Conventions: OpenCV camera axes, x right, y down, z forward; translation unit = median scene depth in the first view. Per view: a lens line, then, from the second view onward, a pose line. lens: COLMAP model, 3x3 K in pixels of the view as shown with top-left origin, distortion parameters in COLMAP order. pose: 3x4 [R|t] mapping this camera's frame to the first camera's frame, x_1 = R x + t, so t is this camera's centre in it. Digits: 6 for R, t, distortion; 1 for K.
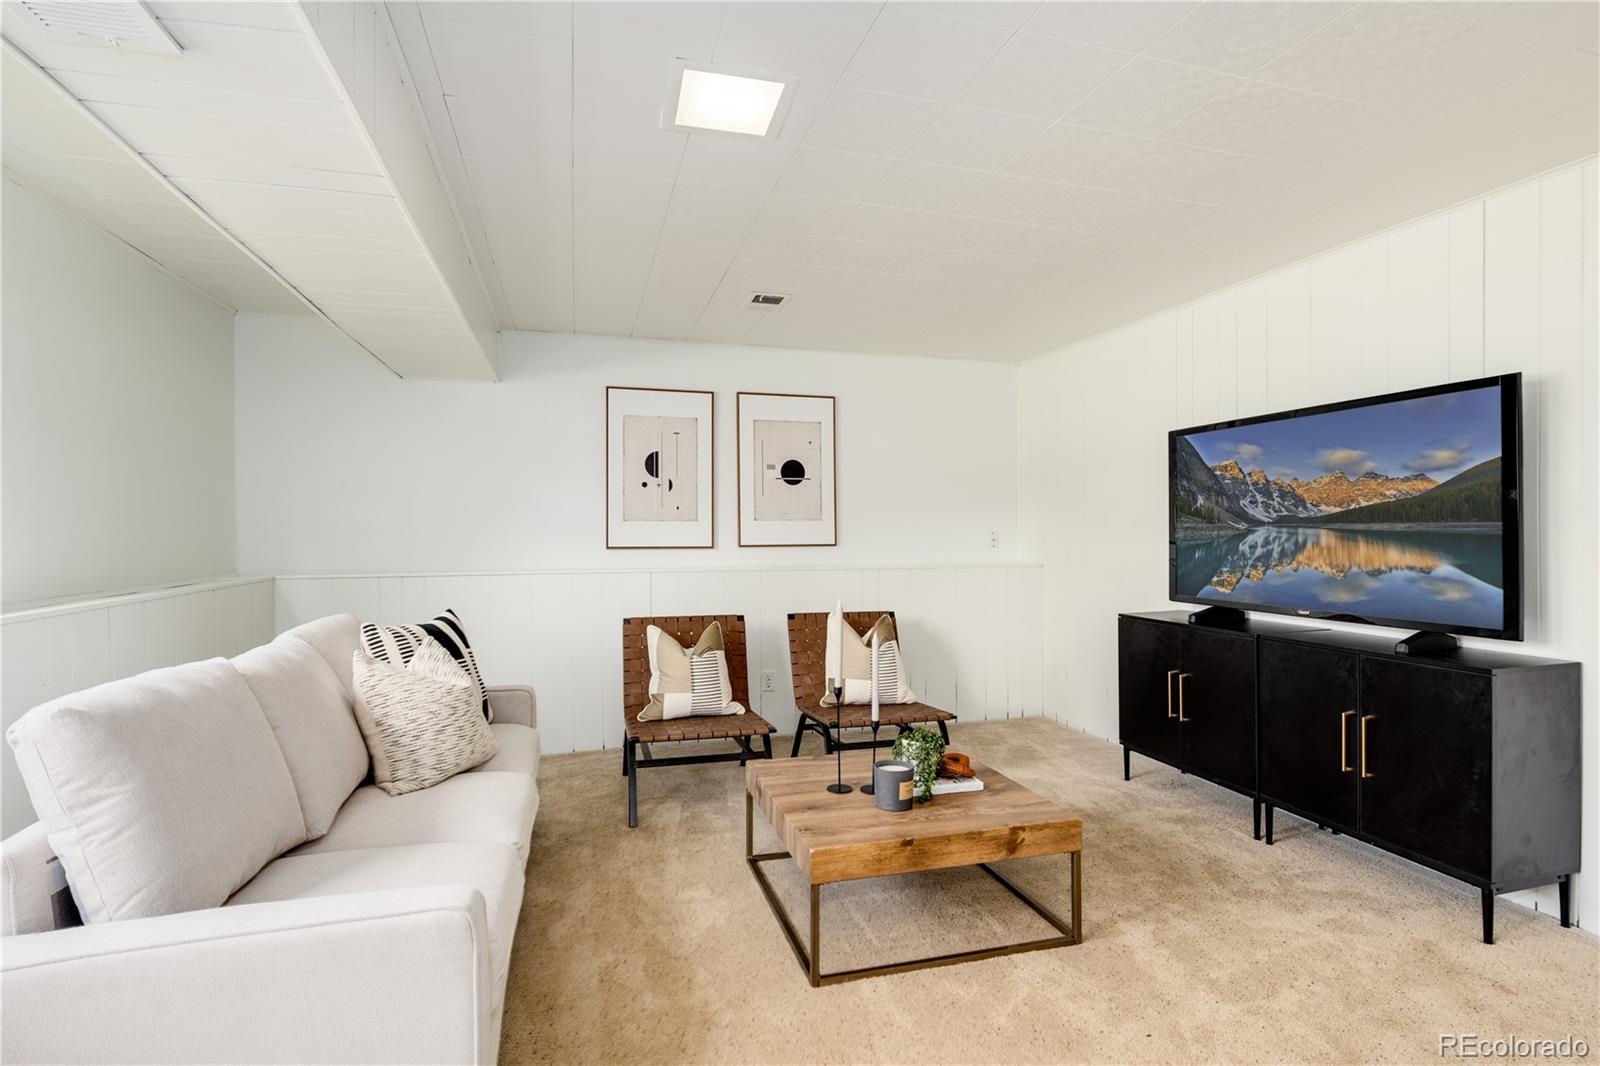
lens RADIAL K [[758.7, 0, 791.9], [0, 758.7, 531.2], [0, 0, 1]] dist [-0.005169, -0.000587]
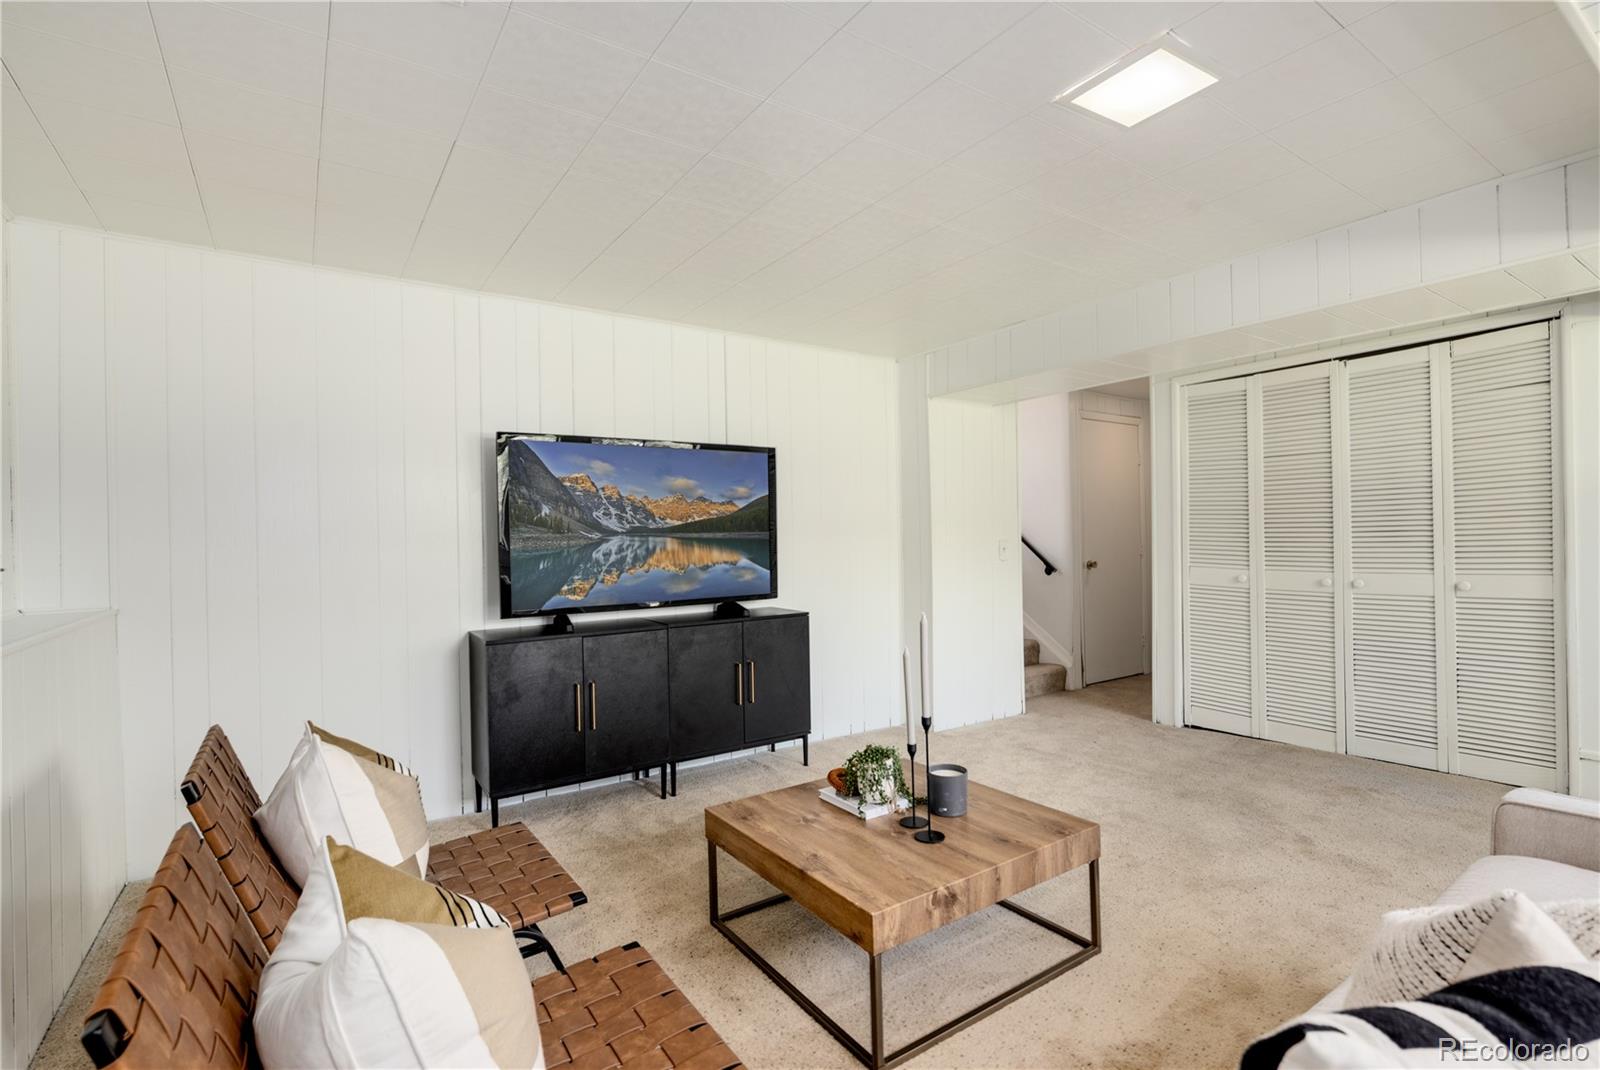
lens RADIAL K [[745.2, 0, 827.7], [0, 745.2, 535.5], [0, 0, 1]] dist [-0.015750, -0.000259]
pose [[-0.341990, 0.003317, 0.939698, -0.563067], [0.016110, 0.999868, 0.002333, -0.004588], [-0.939566, 0.015936, -0.341998, 1.131972]]
